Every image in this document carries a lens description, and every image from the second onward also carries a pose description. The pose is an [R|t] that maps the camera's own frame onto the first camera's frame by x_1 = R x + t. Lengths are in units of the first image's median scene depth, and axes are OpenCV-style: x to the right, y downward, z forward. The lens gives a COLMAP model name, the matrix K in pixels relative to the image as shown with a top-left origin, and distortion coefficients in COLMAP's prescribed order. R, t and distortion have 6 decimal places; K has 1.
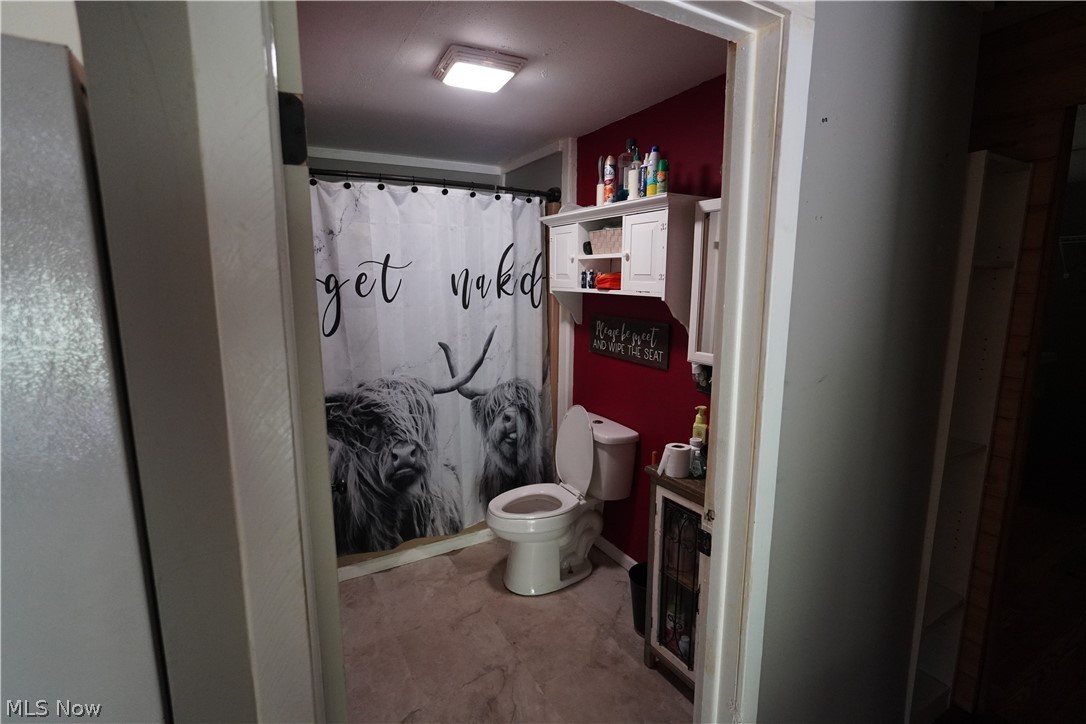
lens RADIAL K [[498.7, 0, 544.2], [0, 498.7, 360.6], [0, 0, 1]] dist [-0.017893, 0.010741]
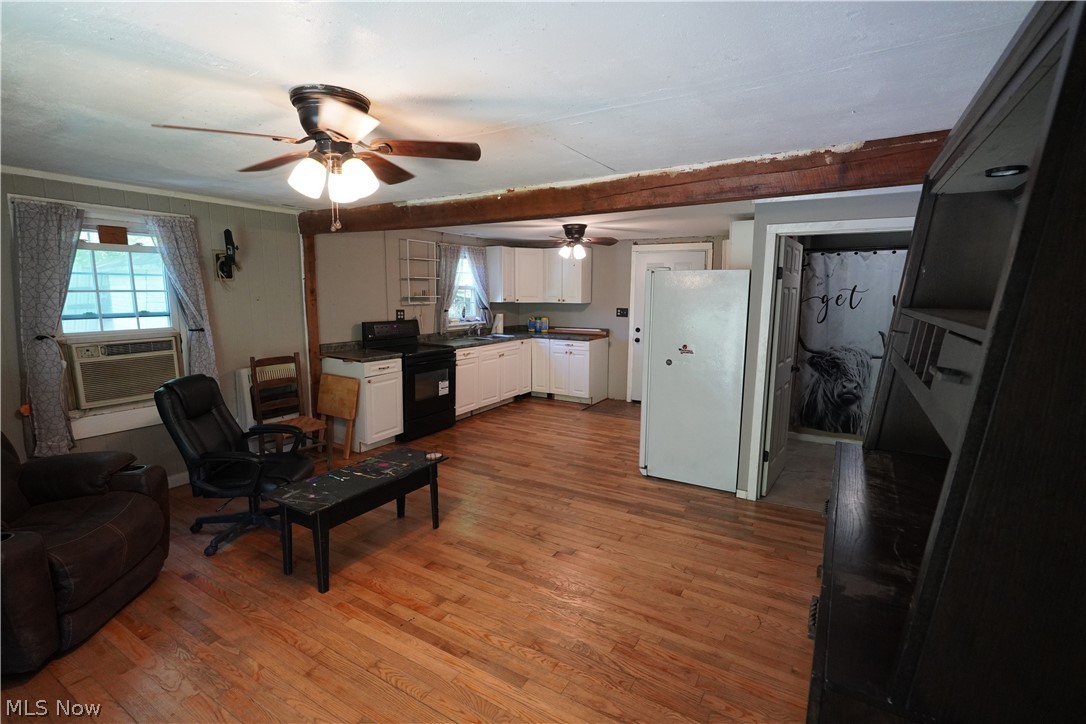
lens RADIAL K [[498.7, 0, 543.2], [0, 498.7, 361.5], [0, 0, 1]] dist [-0.017893, 0.010741]
pose [[0.477980, 0.125399, -0.869374, 0.837006], [-0.148261, 0.987074, 0.060863, 0.153002], [0.865768, 0.099803, 0.490393, -1.021729]]
